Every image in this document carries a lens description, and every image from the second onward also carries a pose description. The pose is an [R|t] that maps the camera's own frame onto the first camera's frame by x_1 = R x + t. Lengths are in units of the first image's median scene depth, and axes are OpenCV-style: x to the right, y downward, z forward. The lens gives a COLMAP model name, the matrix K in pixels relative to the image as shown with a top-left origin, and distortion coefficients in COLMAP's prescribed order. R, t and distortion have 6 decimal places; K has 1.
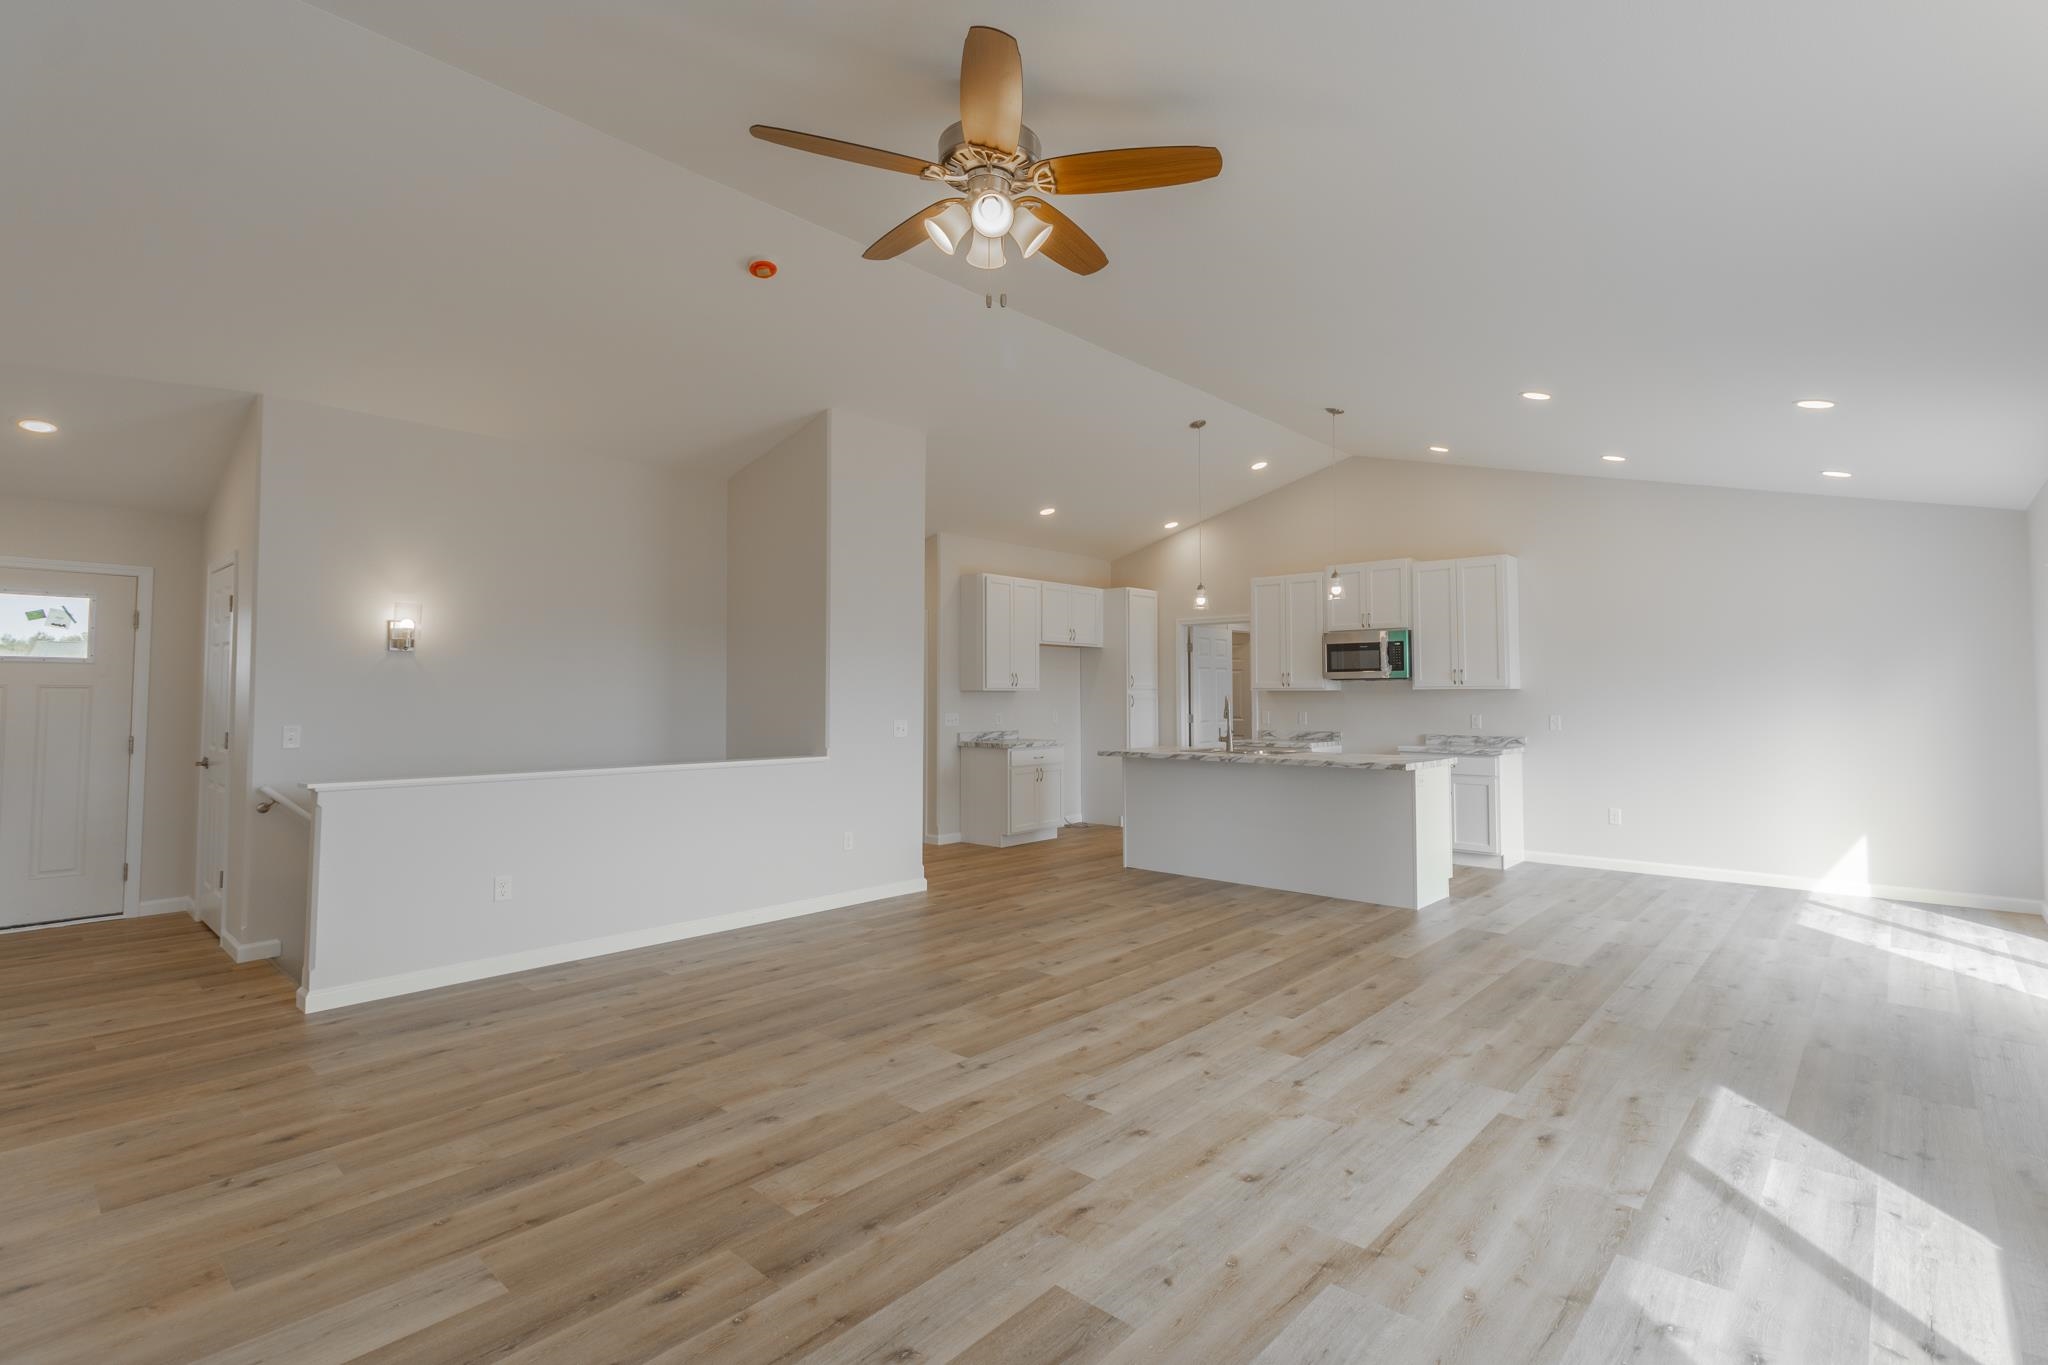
lens RADIAL K [[939.1, 0, 1042.3], [0, 939.1, 657.3], [0, 0, 1]] dist [0.002208, -0.000450]
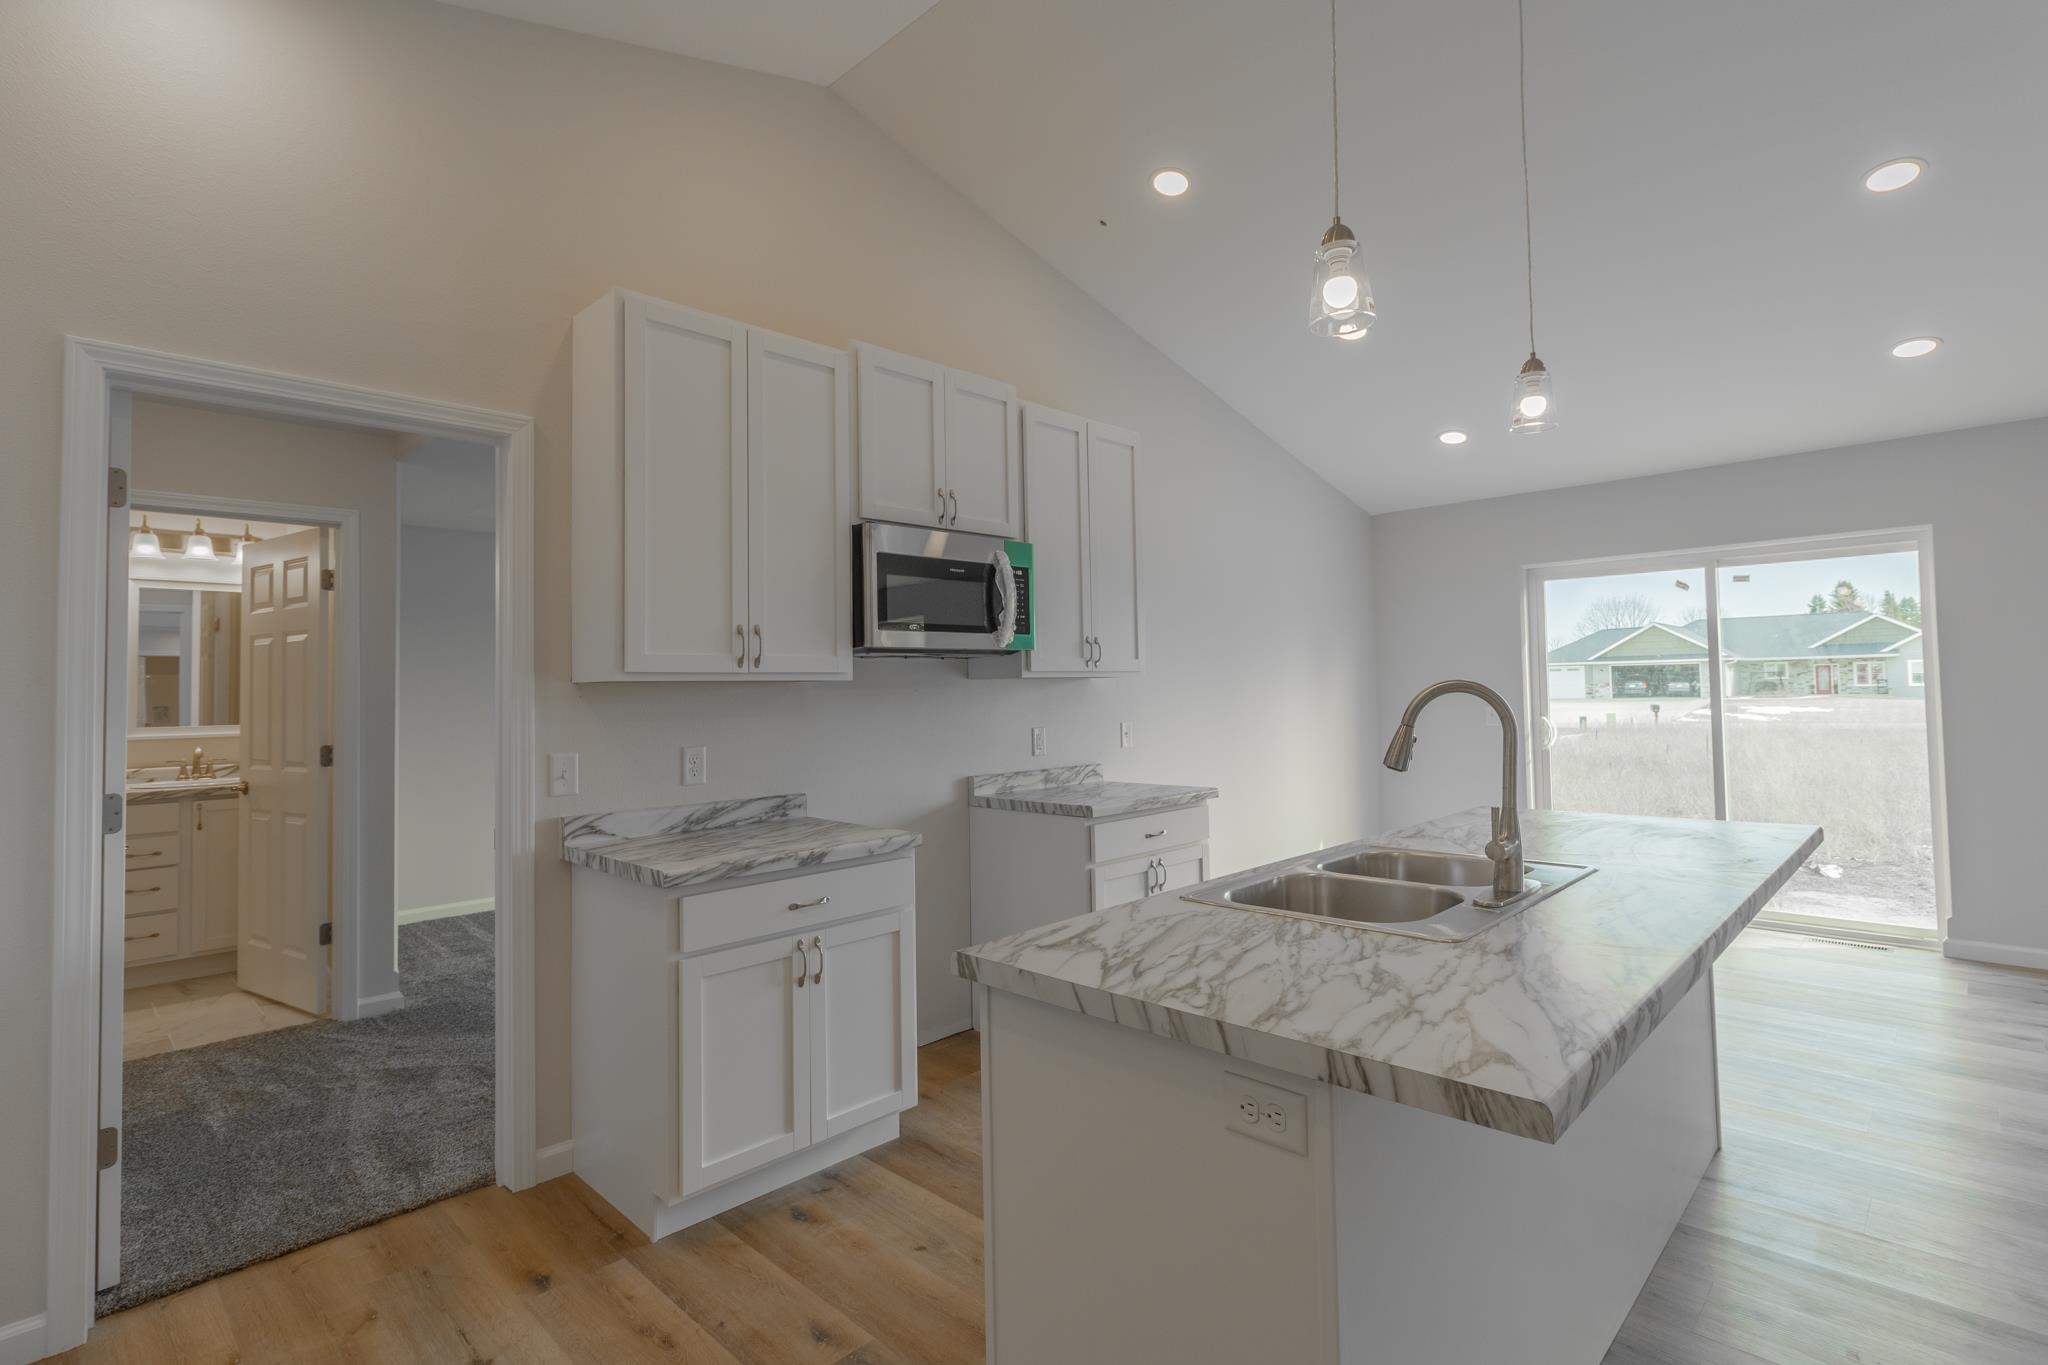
lens RADIAL K [[971.6, 0, 1032.8], [0, 971.6, 652.7], [0, 0, 1]] dist [0.000329, -0.000284]
pose [[0.026898, 0.039763, 0.998847, -0.074537], [-0.020512, 0.999020, -0.039218, 0.042667], [-0.999428, -0.019434, 0.027687, 1.035331]]
